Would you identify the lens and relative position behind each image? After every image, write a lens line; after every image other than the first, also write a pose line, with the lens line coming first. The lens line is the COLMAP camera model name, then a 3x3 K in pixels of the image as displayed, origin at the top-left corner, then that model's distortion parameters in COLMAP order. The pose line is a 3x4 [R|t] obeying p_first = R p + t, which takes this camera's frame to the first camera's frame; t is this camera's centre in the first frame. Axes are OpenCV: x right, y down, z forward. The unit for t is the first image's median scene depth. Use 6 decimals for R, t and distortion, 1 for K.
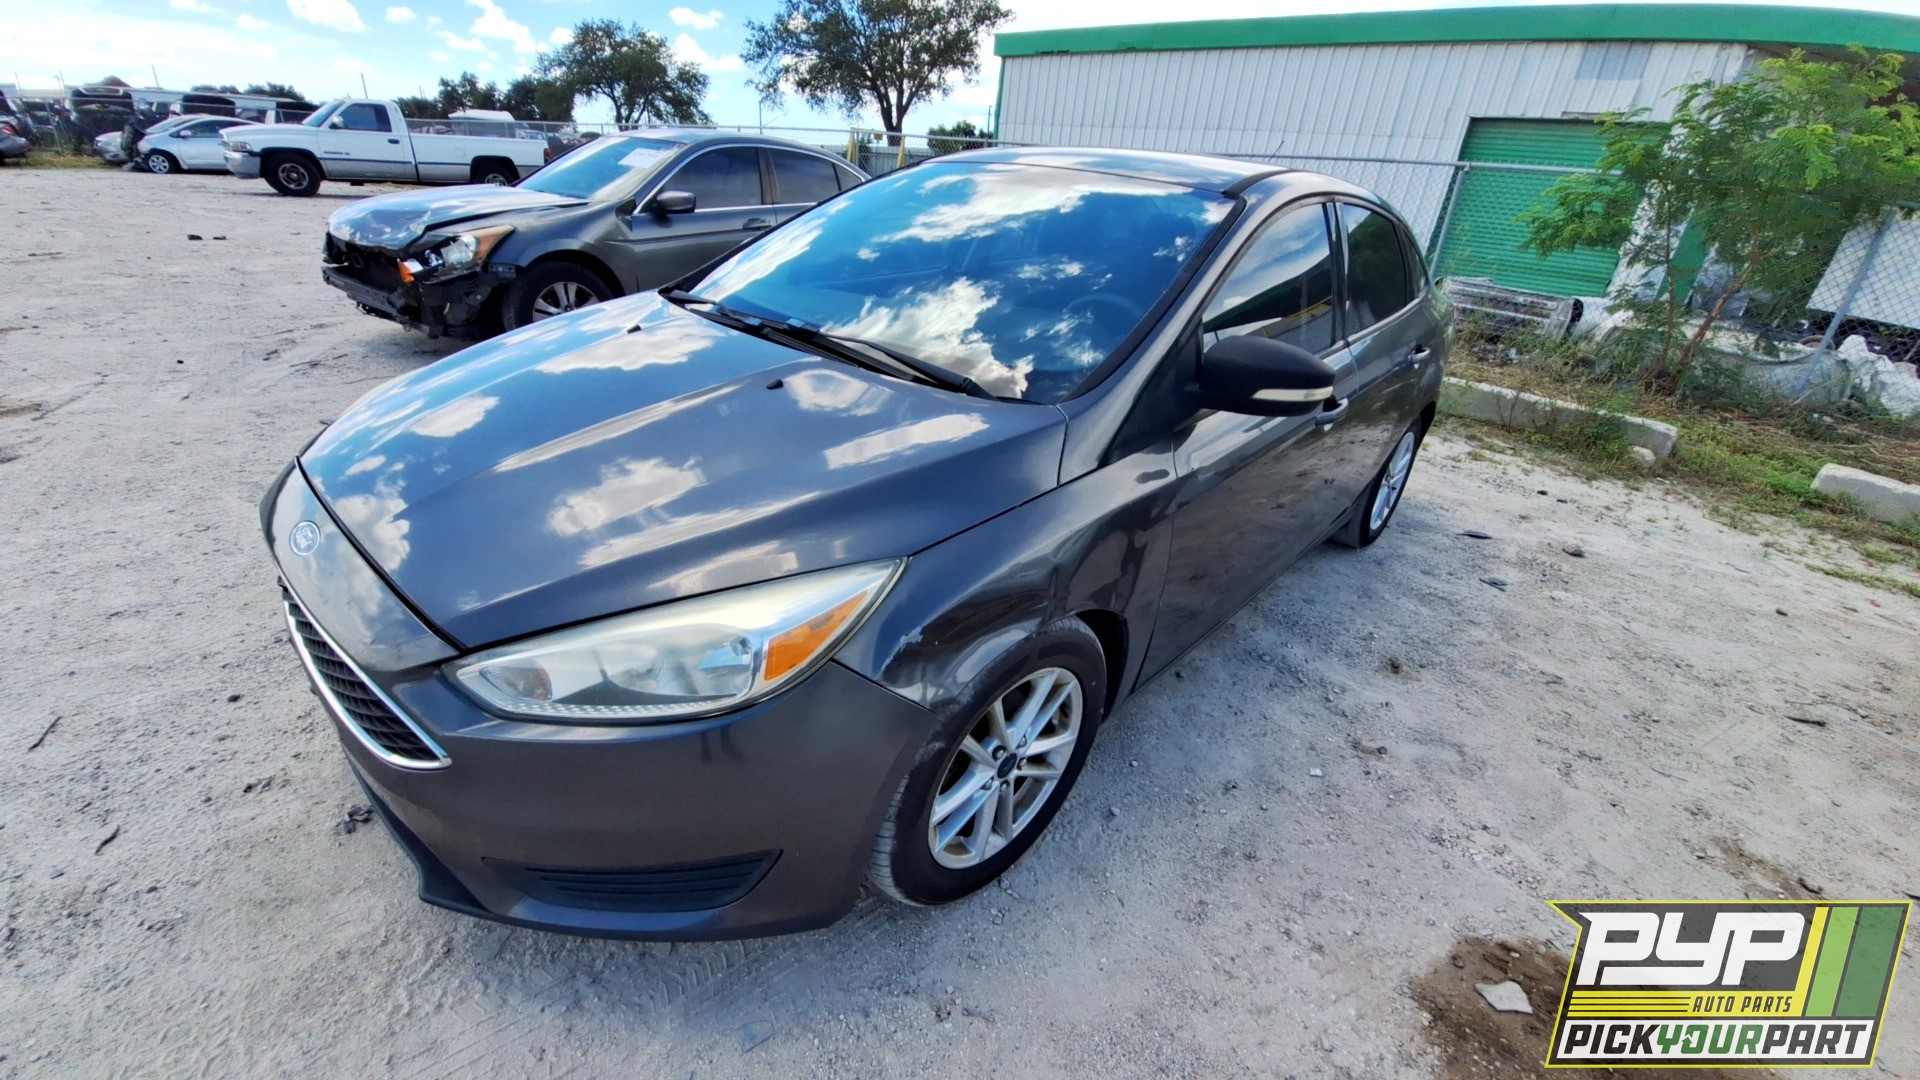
lens RADIAL K [[755.3, 0, 941.8], [0, 755.3, 550.7], [0, 0, 1]] dist [-0.002829, -0.009598]
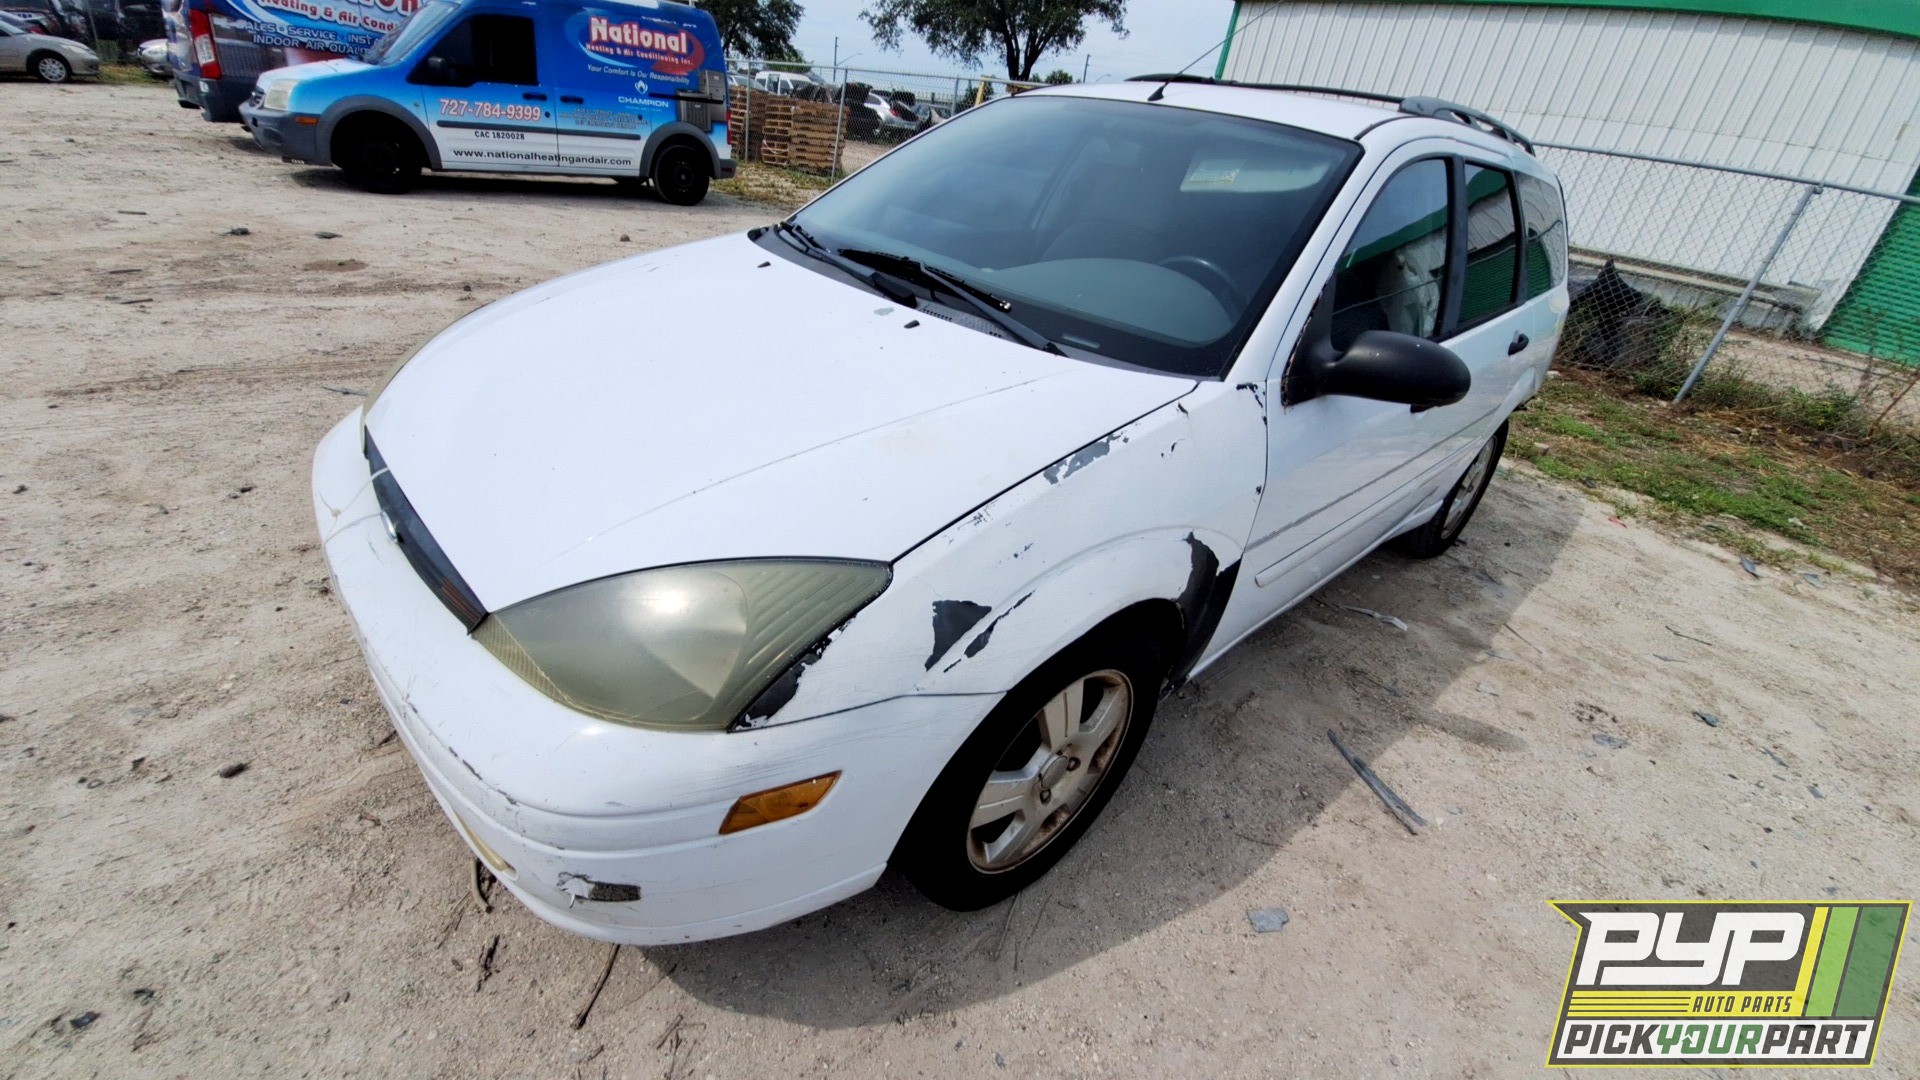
lens RADIAL K [[755.3, 0, 927.2], [0, 755.3, 553.6], [0, 0, 1]] dist [-0.002829, -0.009598]
pose [[0.995902, 0.079069, -0.043900, -0.087168], [-0.076424, 0.995329, 0.058989, -0.051033], [0.048359, -0.055392, 0.997293, 0.086829]]
